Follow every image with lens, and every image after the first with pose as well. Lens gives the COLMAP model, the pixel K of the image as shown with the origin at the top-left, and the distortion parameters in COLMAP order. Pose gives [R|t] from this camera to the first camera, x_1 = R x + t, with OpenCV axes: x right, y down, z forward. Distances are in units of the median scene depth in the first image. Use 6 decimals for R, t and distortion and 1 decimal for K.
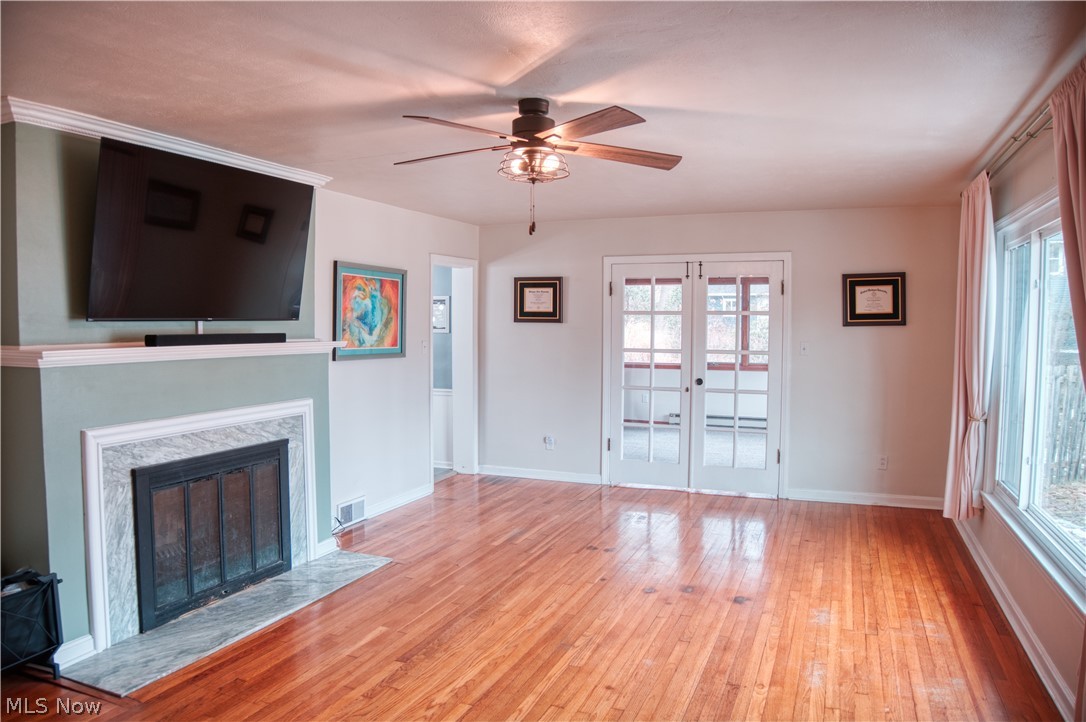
lens RADIAL K [[748.2, 0, 541.1], [0, 748.2, 361.2], [0, 0, 1]] dist [-0.149380, 0.076044]
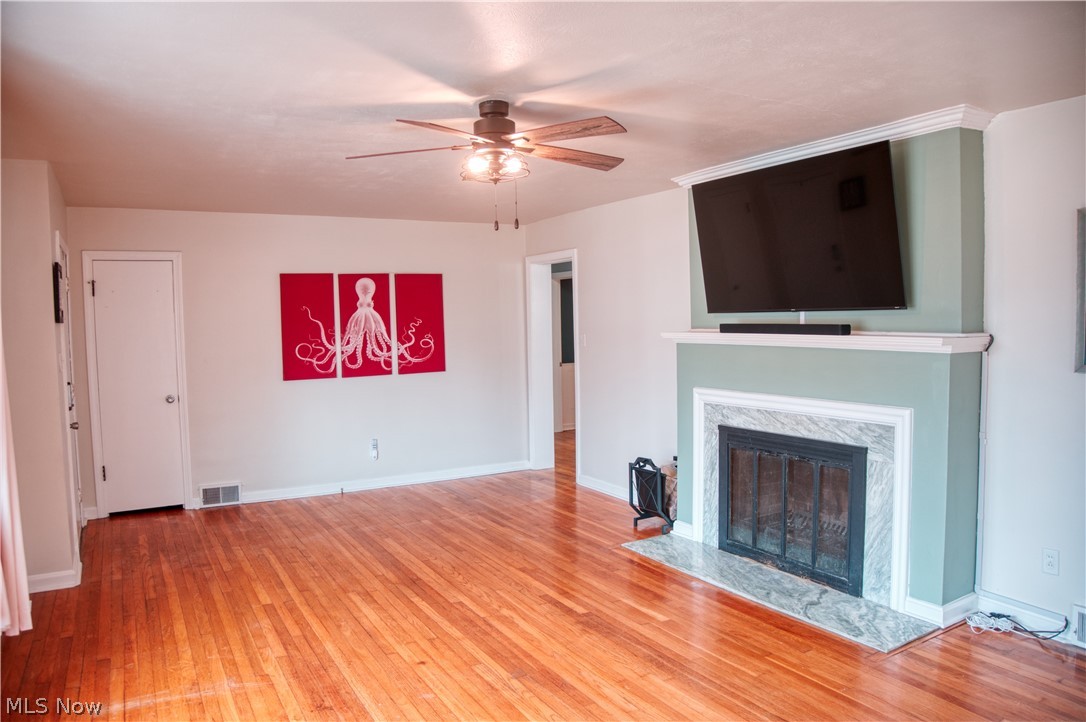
lens RADIAL K [[748.2, 0, 541.1], [0, 748.2, 361.2], [0, 0, 1]] dist [-0.149380, 0.076044]
pose [[-0.606673, 0.049161, -0.793430, 0.653448], [-0.028609, 0.996089, 0.083593, -0.065282], [0.794436, 0.073413, -0.602894, 1.414533]]
